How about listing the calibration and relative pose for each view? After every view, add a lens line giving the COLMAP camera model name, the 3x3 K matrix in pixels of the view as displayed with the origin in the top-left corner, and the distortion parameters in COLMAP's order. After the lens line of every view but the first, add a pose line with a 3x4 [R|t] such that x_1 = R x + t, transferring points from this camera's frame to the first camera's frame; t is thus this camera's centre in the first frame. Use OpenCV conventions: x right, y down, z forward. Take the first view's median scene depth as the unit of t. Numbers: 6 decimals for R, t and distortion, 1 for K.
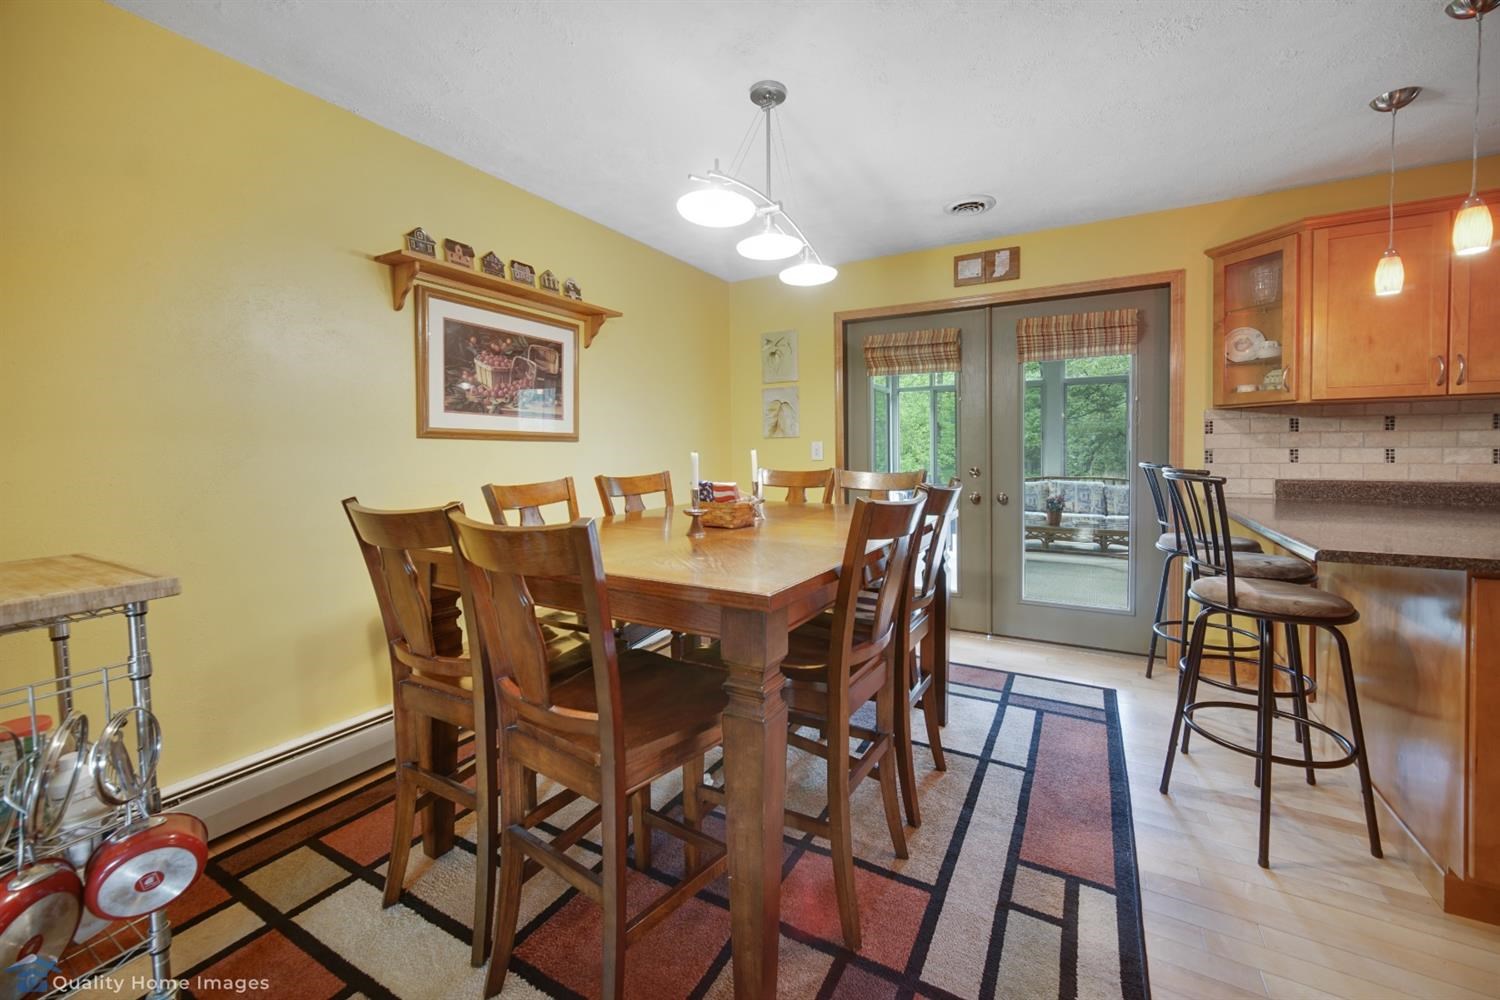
lens RADIAL K [[607.0, 0, 753.2], [0, 607.0, 467.2], [0, 0, 1]] dist [-0.007390, 0.003625]
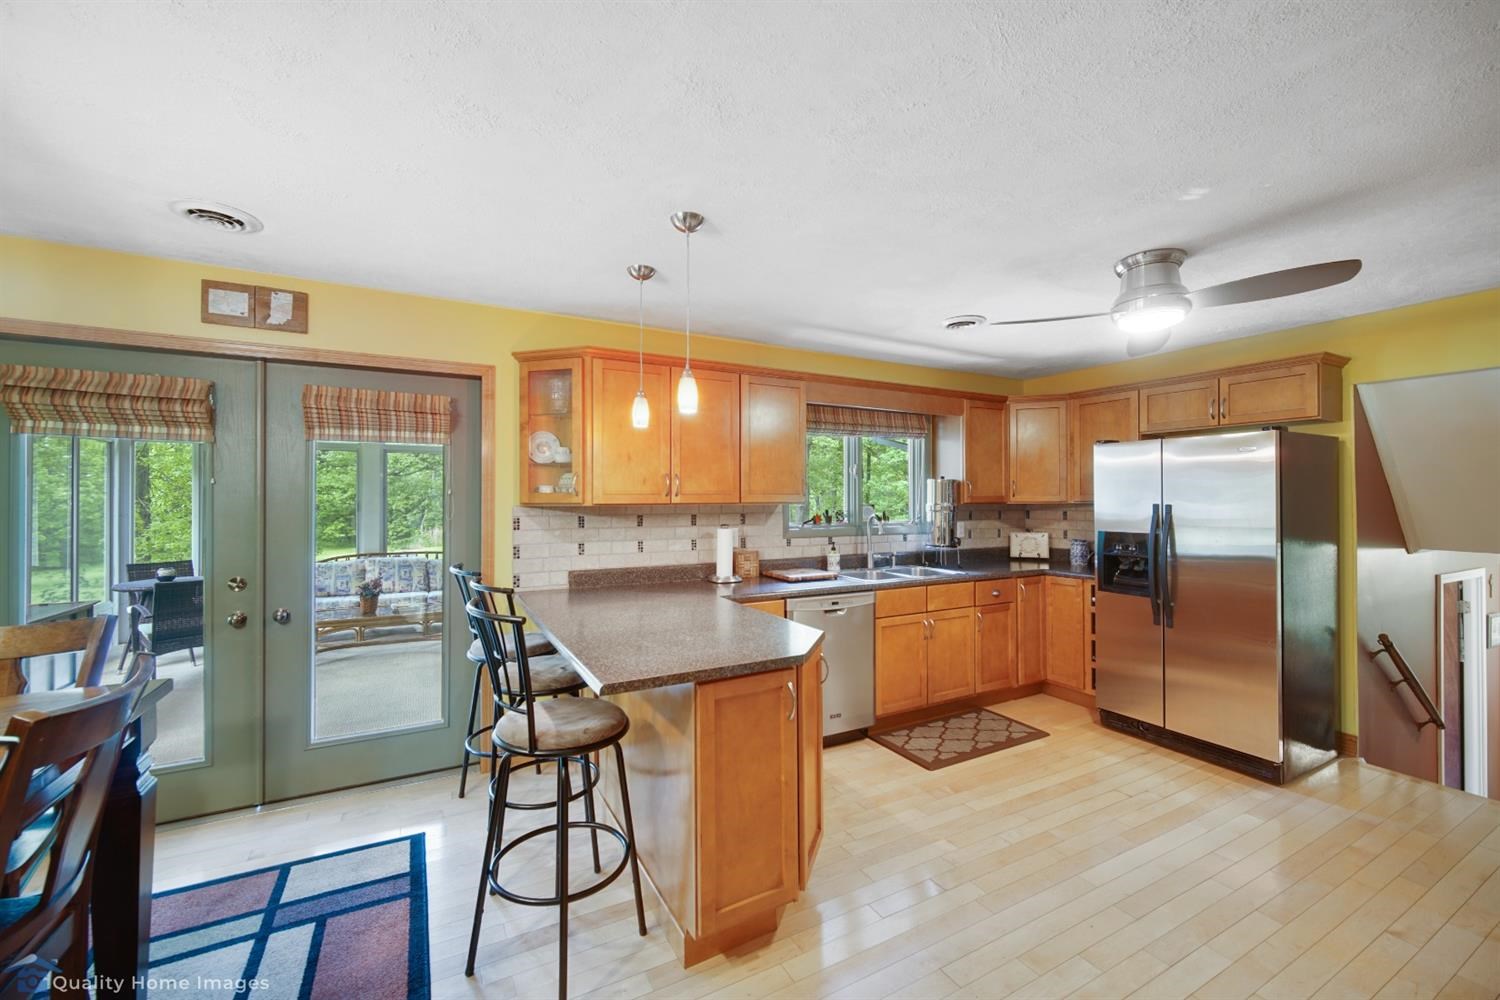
lens RADIAL K [[592.7, 0, 750.9], [0, 592.7, 487.2], [0, 0, 1]] dist [-0.001015, 0.000002]
pose [[0.531920, 0.019485, 0.846570, 0.119453], [0.020849, 0.999131, -0.036096, -0.087632], [-0.846538, 0.036850, 0.531051, 0.135736]]
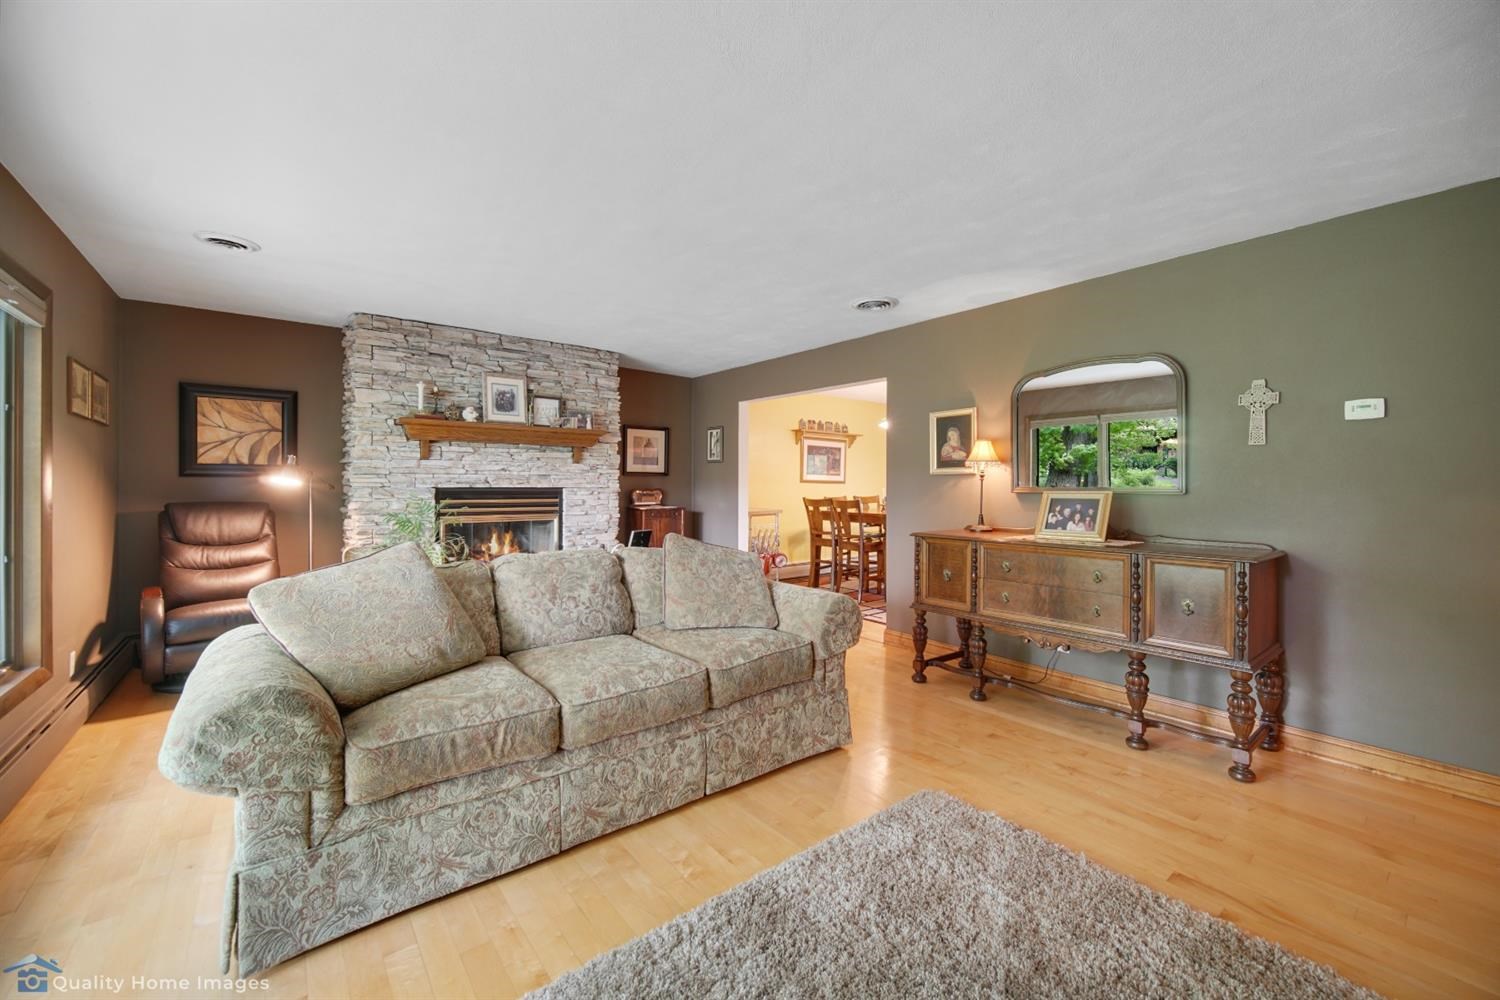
lens RADIAL K [[592.7, 0, 750.9], [0, 592.7, 487.2], [0, 0, 1]] dist [-0.001015, 0.000002]
pose [[0.923659, 0.008837, -0.383112, 0.377995], [-0.019138, 0.999550, -0.023084, 0.049309], [0.382736, 0.028653, 0.923413, -1.817618]]
